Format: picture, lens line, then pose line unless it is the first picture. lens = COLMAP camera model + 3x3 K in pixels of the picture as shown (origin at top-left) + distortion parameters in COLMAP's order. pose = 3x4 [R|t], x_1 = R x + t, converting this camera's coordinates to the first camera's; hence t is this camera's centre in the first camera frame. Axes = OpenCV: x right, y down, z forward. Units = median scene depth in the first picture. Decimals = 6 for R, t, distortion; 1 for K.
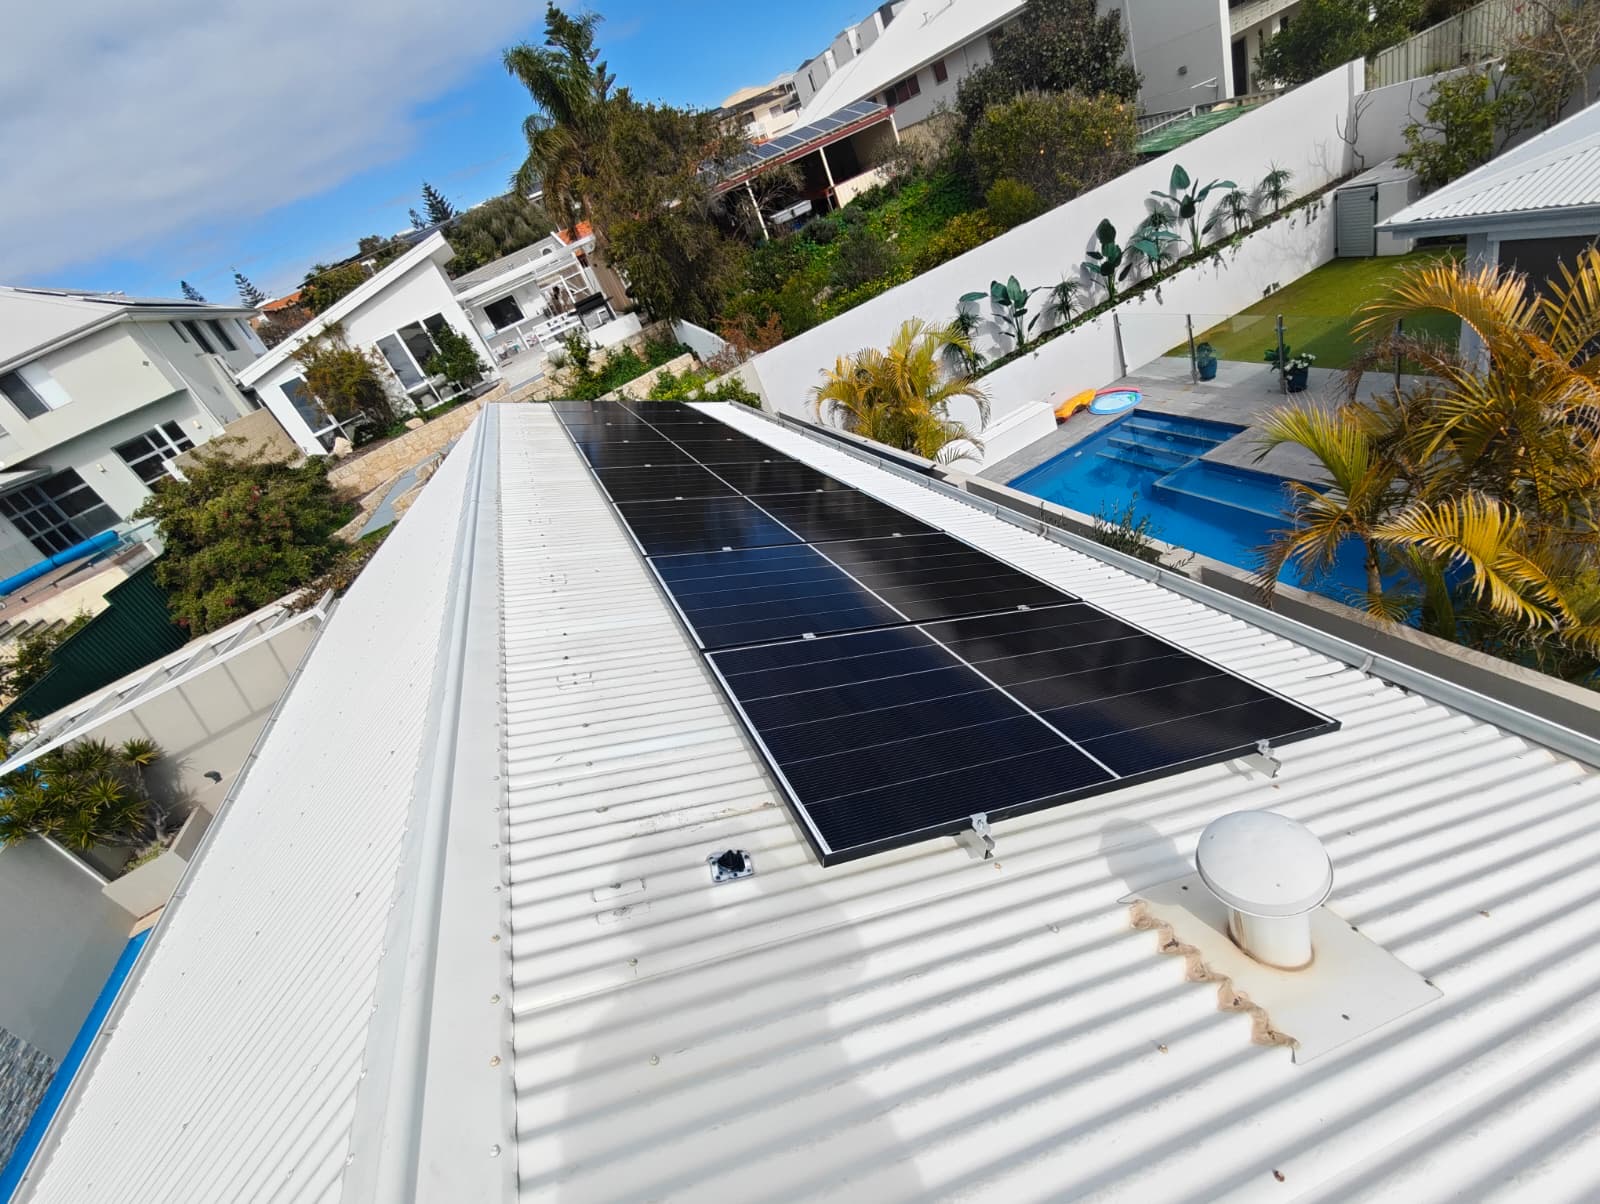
lens RADIAL K [[714.8, 0, 800.0], [0, 714.8, 602.0], [0, 0, 1]] dist [-0.003243, -0.000486]
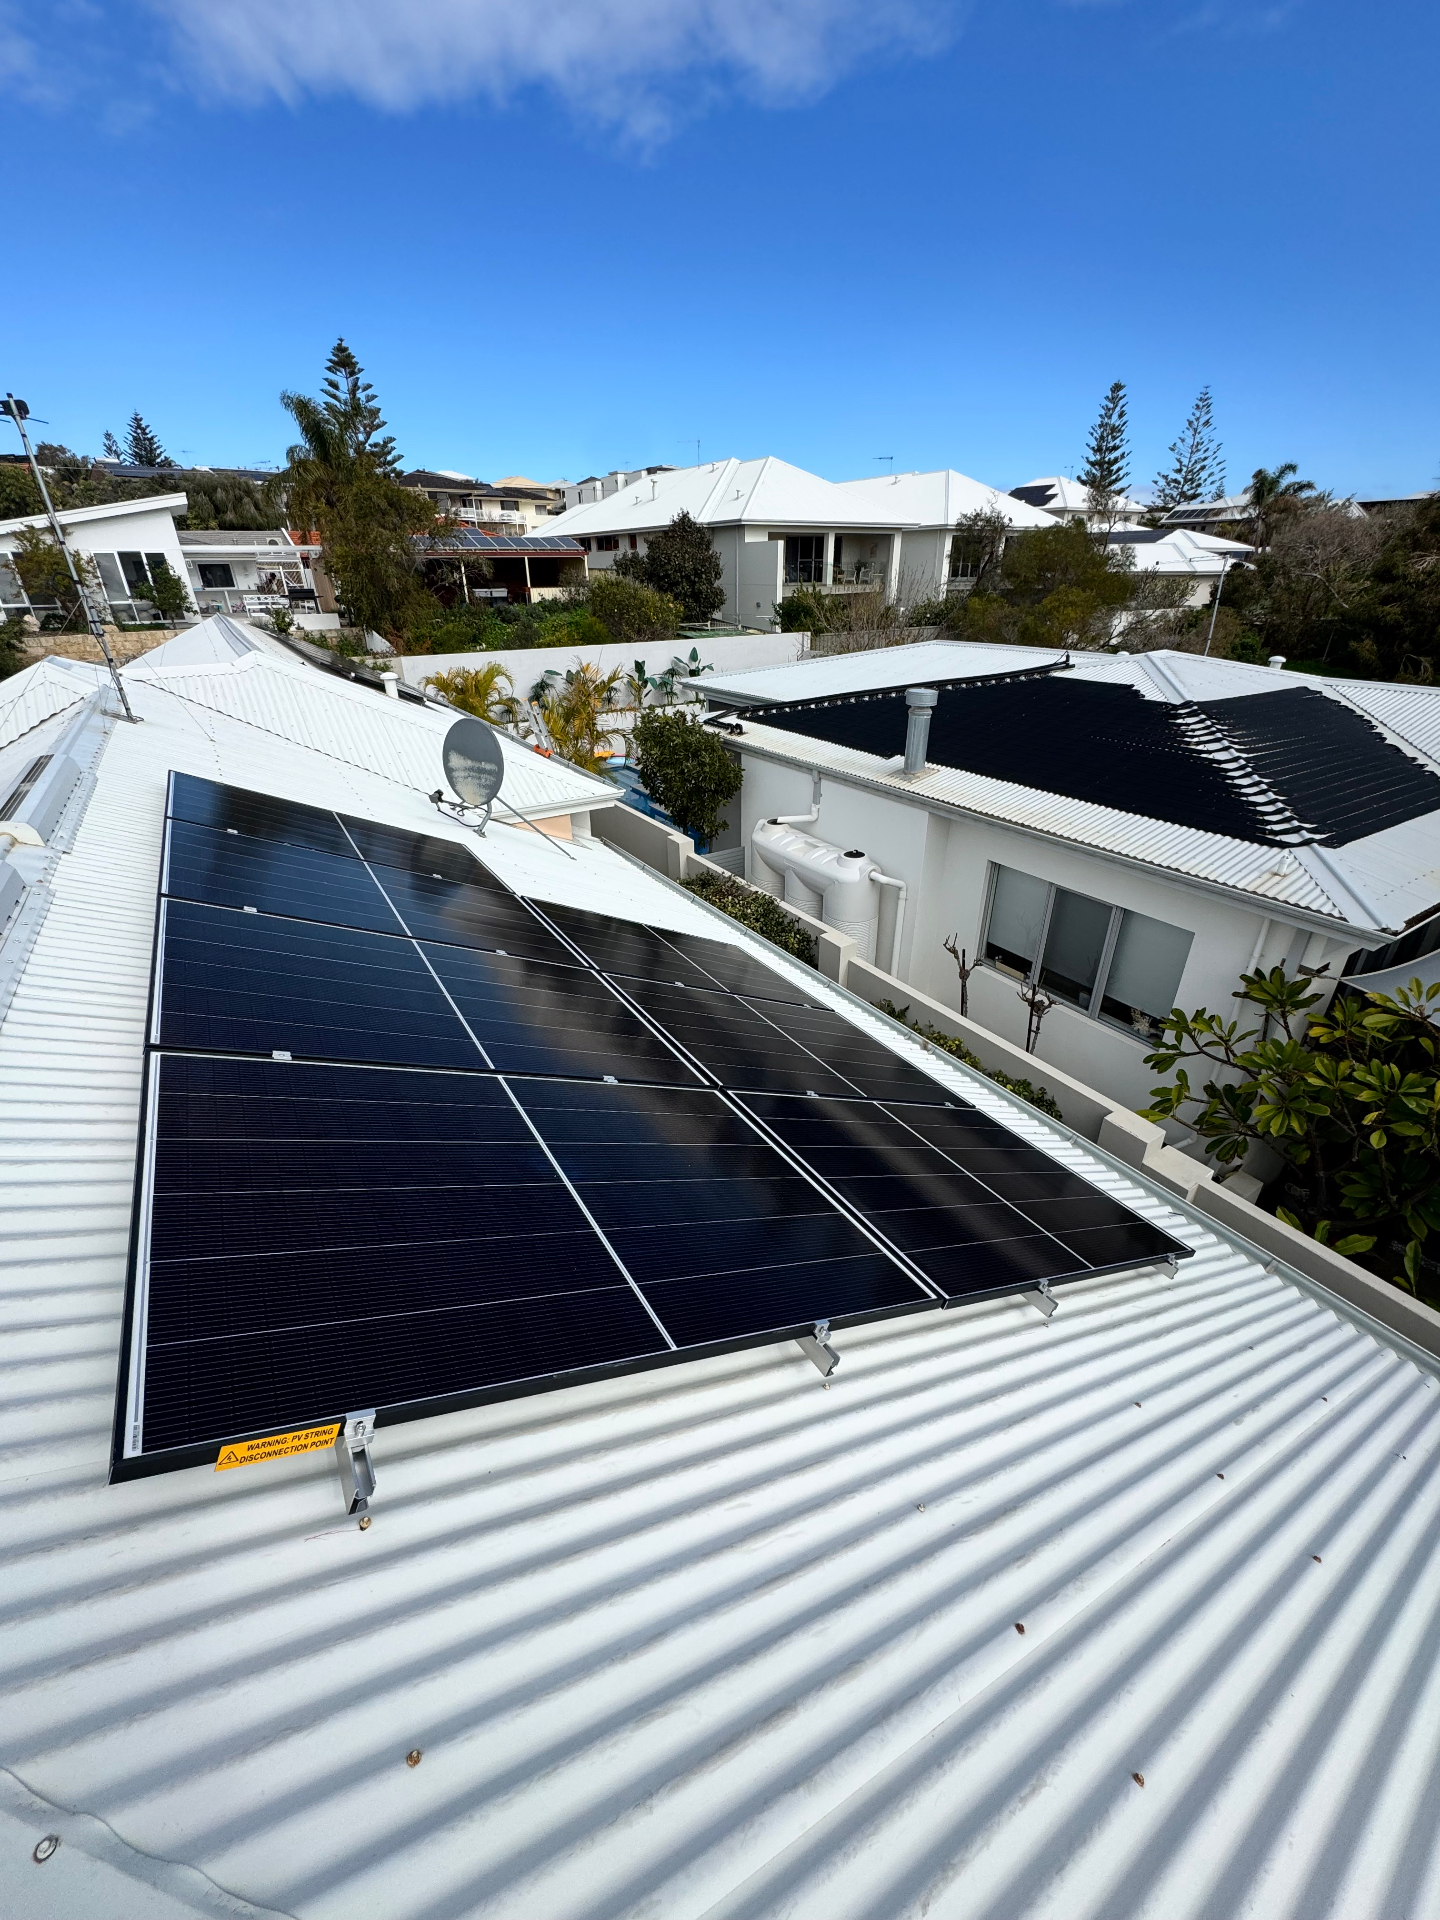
lens RADIAL K [[781.1, 0, 720.0], [0, 781.1, 960.0], [0, 0, 1]] dist [0.003243, 0.000087]
pose [[0.924754, 0.248478, 0.288250, 0.139615], [-0.215368, 0.966165, -0.141922, 0.224667], [-0.313761, 0.069163, 0.946980, -0.458307]]
